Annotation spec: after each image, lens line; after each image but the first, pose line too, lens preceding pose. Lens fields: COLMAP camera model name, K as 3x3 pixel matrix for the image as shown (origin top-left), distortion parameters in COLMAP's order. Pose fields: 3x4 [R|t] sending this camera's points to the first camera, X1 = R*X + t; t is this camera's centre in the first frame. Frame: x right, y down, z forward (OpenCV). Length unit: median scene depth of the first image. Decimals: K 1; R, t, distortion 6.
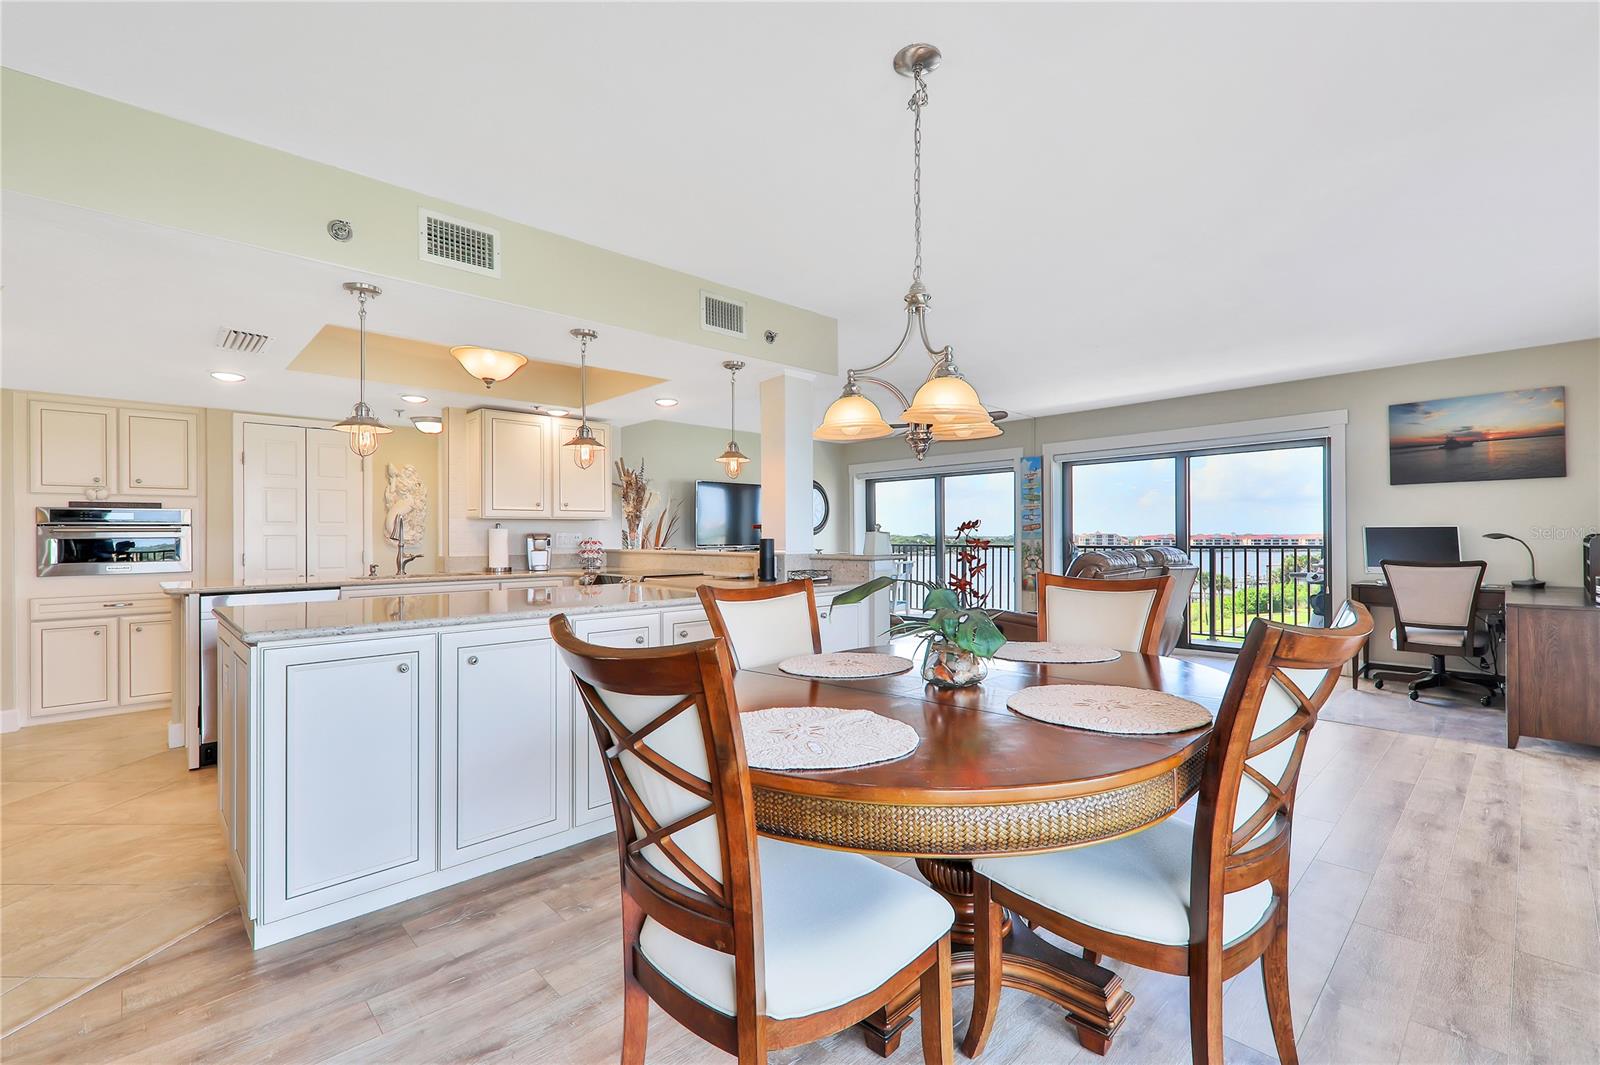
lens RADIAL K [[696.8, 0, 797.3], [0, 696.8, 533.5], [0, 0, 1]] dist [-0.005894, -0.000114]
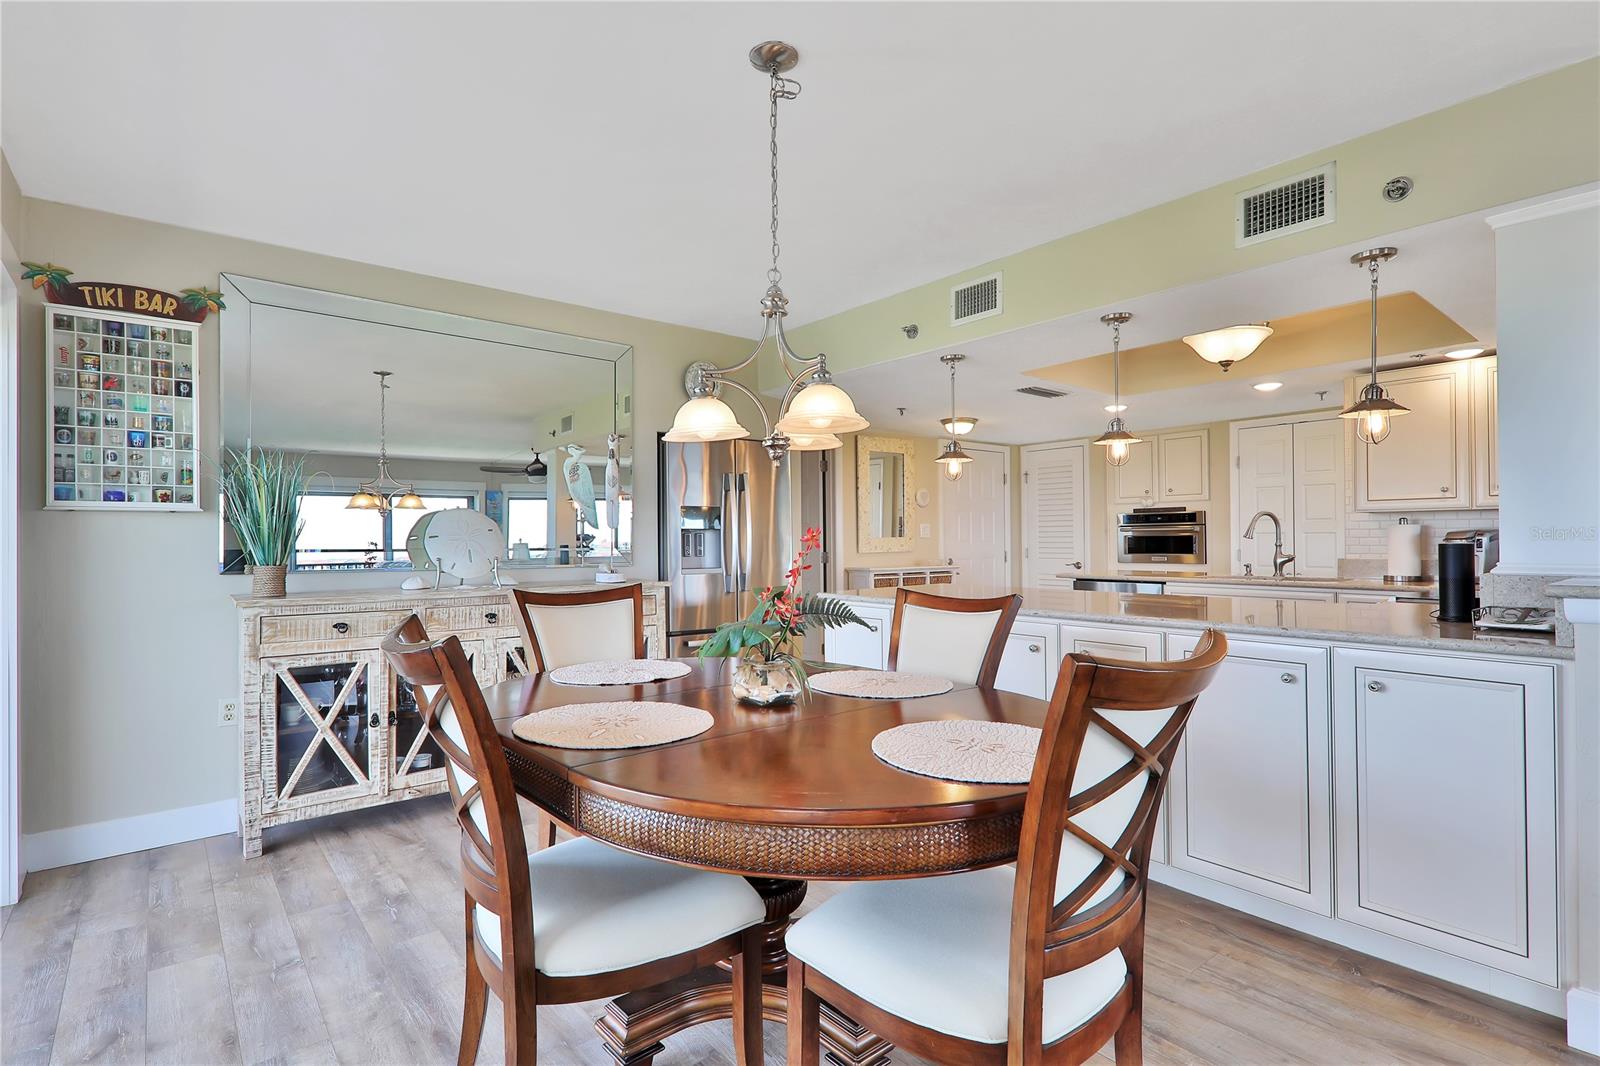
lens RADIAL K [[776.3, 0, 801.0], [0, 776.3, 533.6], [0, 0, 1]] dist [0.001746, 0.000191]
pose [[-0.064138, 0.001944, -0.997939, 0.454902], [0.010671, 0.999942, 0.001262, -0.005201], [0.997884, -0.010568, -0.064155, 0.396659]]
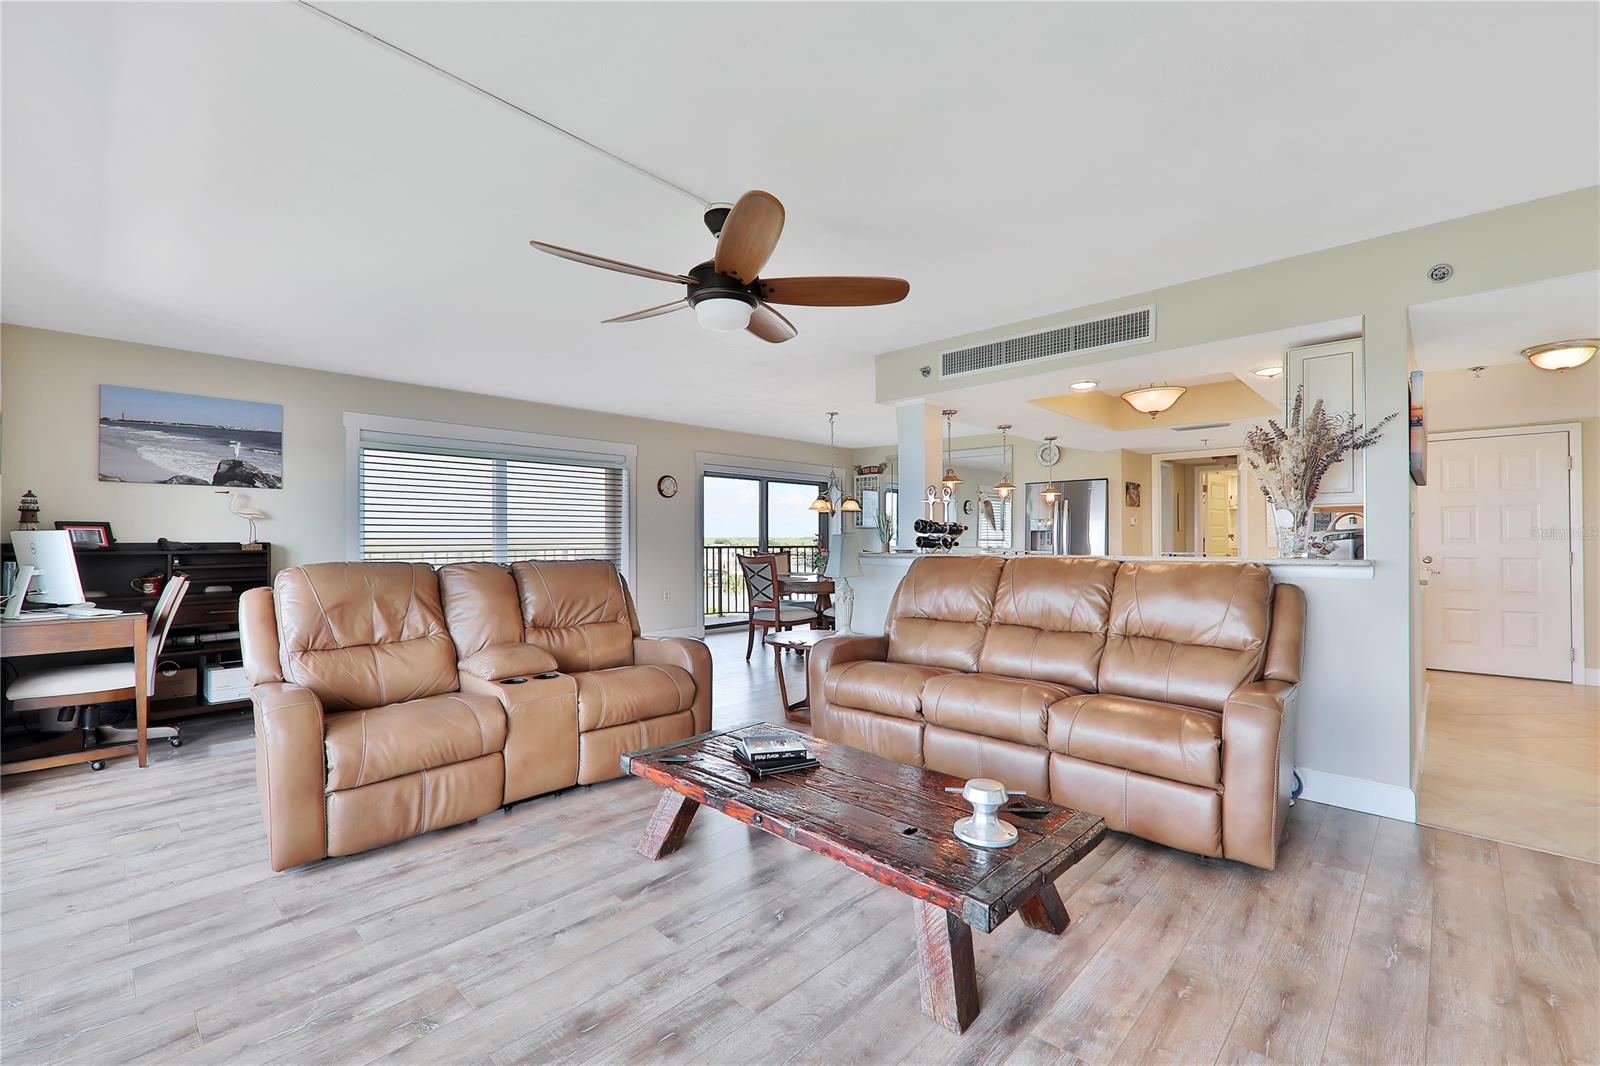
lens RADIAL K [[674.1, 0, 800.0], [0, 674.1, 533.0], [0, 0, 1]] dist [0.001499, 0.000023]
pose [[-0.998799, 0.011105, -0.047714, 0.194395], [0.011578, 0.999886, -0.009647, 0.003974], [0.047601, -0.010188, -0.998814, 1.703166]]
